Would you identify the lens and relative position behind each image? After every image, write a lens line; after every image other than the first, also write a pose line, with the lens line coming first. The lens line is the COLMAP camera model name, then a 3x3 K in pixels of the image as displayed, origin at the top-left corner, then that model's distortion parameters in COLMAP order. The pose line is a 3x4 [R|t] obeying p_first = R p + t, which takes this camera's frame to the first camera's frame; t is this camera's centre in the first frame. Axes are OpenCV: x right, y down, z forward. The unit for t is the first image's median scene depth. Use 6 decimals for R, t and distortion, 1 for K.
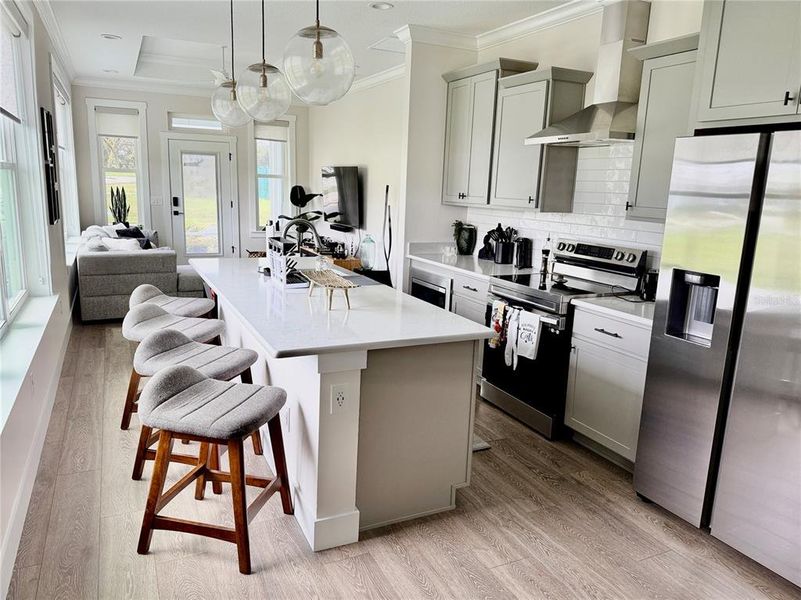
lens RADIAL K [[573.4, 0, 400.1], [0, 573.4, 301.7], [0, 0, 1]] dist [-0.002366, 0.000748]
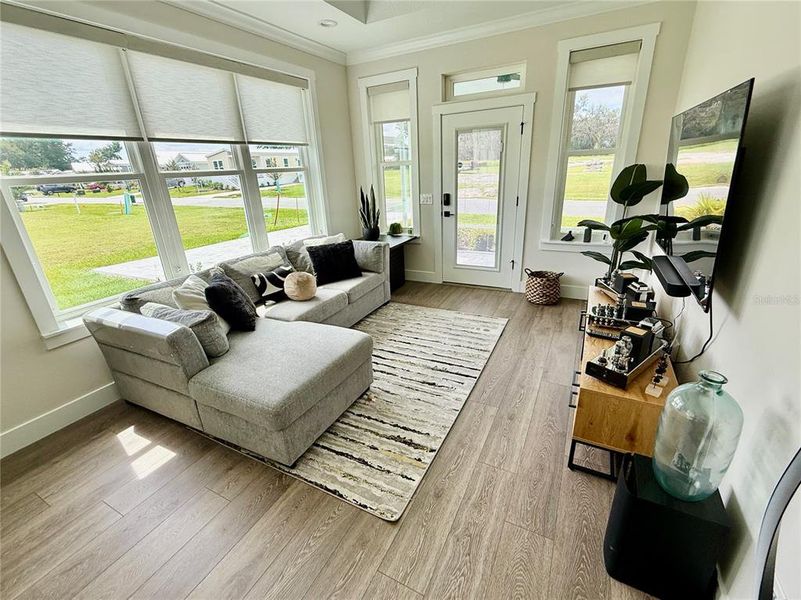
lens RADIAL K [[359.0, 0, 397.9], [0, 359.0, 299.0], [0, 0, 1]] dist [0.000354, 0.000090]
pose [[0.589035, 0.215769, -0.778770, -0.014854], [-0.079056, 0.974459, 0.210191, -0.139079], [0.804232, -0.062243, 0.591048, 0.640075]]
